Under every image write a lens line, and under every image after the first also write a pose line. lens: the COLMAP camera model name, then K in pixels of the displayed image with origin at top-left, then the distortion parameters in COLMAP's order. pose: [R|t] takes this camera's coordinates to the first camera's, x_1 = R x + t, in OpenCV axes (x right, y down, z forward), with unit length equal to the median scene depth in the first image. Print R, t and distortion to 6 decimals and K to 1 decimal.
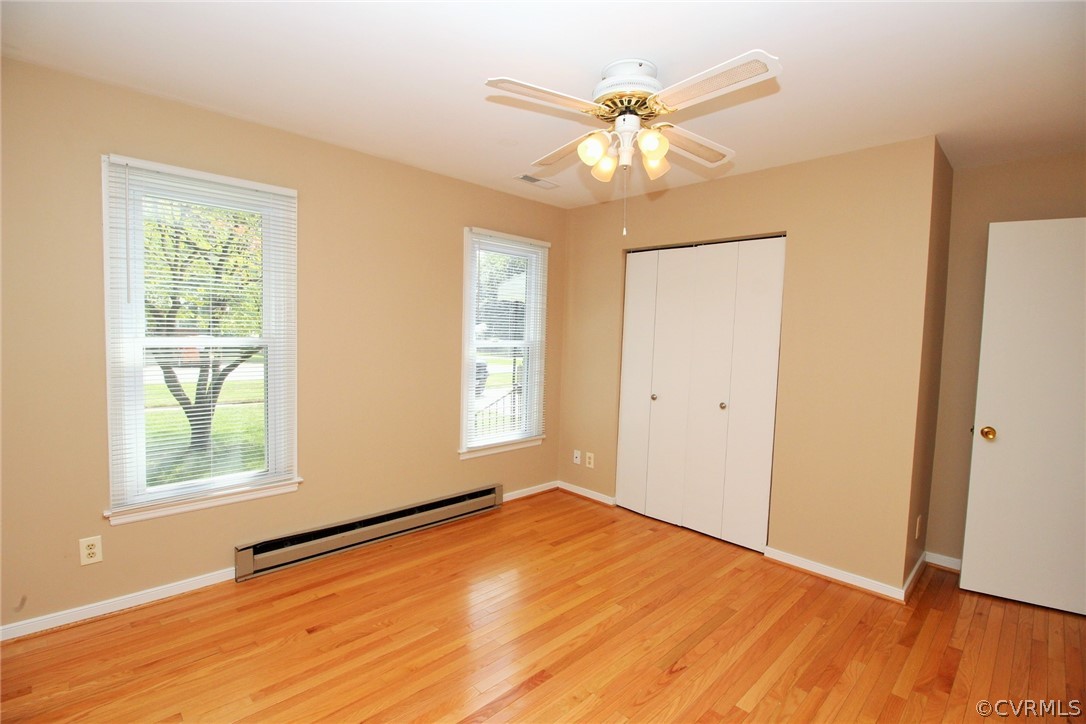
lens RADIAL K [[504.7, 0, 539.1], [0, 504.7, 363.6], [0, 0, 1]] dist [-0.000248, -0.009331]
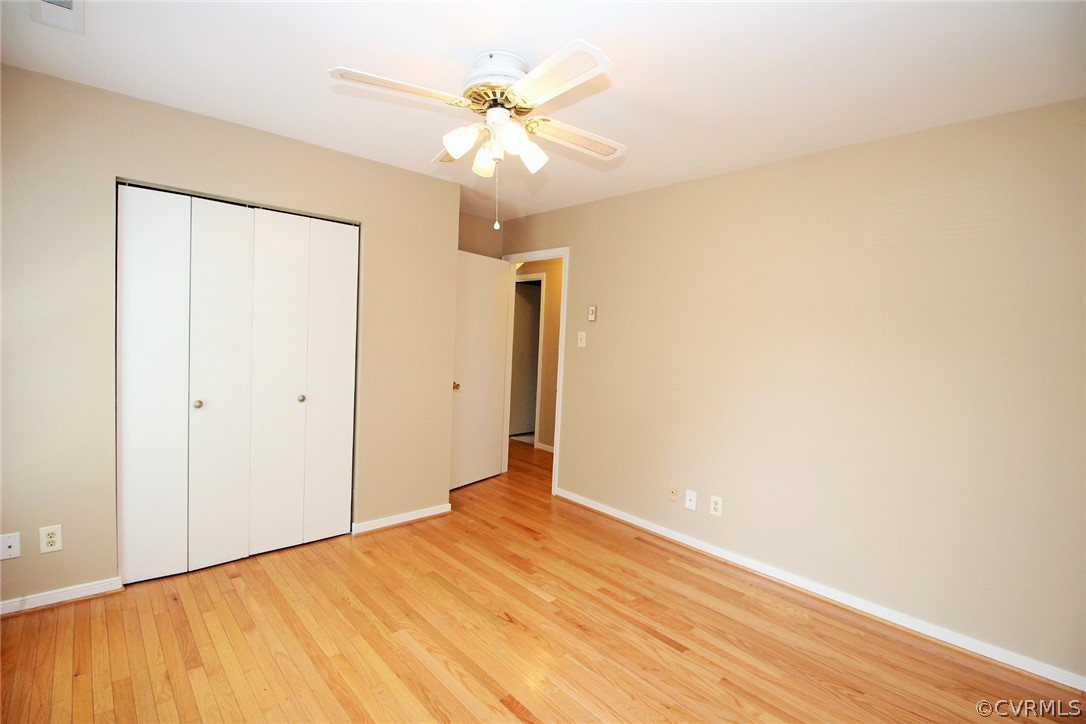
lens RADIAL K [[505.9, 0, 543.0], [0, 505.9, 354.6], [0, 0, 1]] dist [-0.000455, -0.000567]
pose [[0.037182, -0.070914, 0.996789, -0.656780], [0.019180, 0.997346, 0.070238, -0.064901], [-0.999124, 0.016507, 0.038444, 0.665055]]
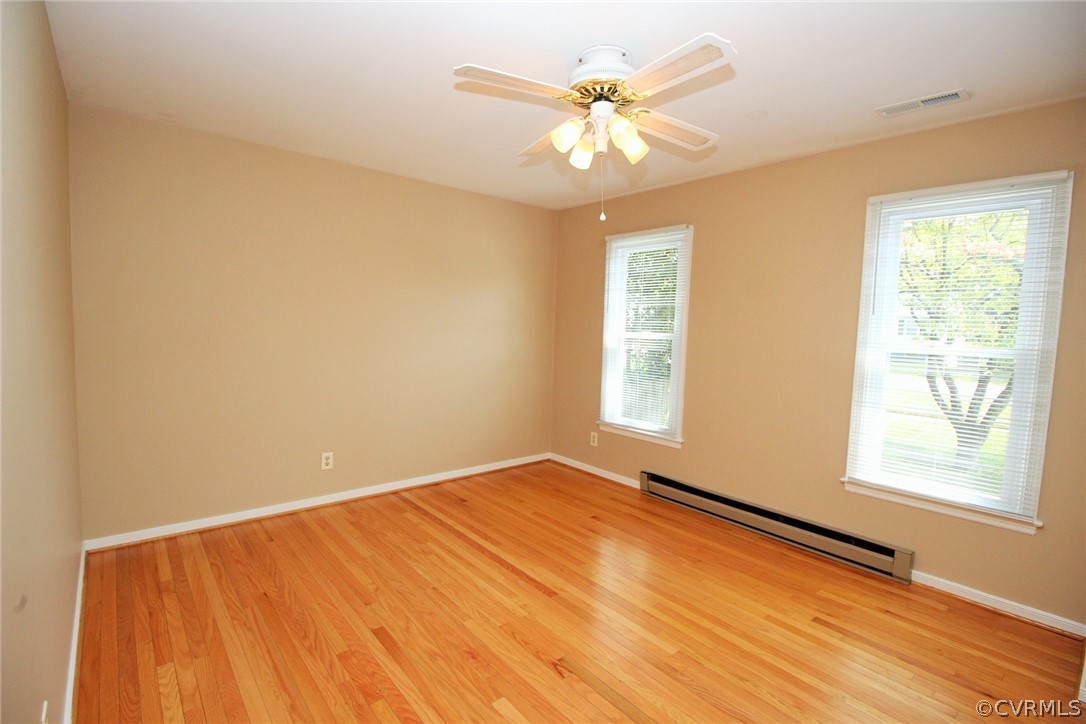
lens RADIAL K [[504.7, 0, 539.1], [0, 504.7, 363.6], [0, 0, 1]] dist [-0.000248, -0.009331]
pose [[-0.077293, 0.051265, -0.995690, 0.924496], [-0.089889, 0.994252, 0.058169, -0.018571], [0.992948, 0.093997, -0.072241, 0.752992]]
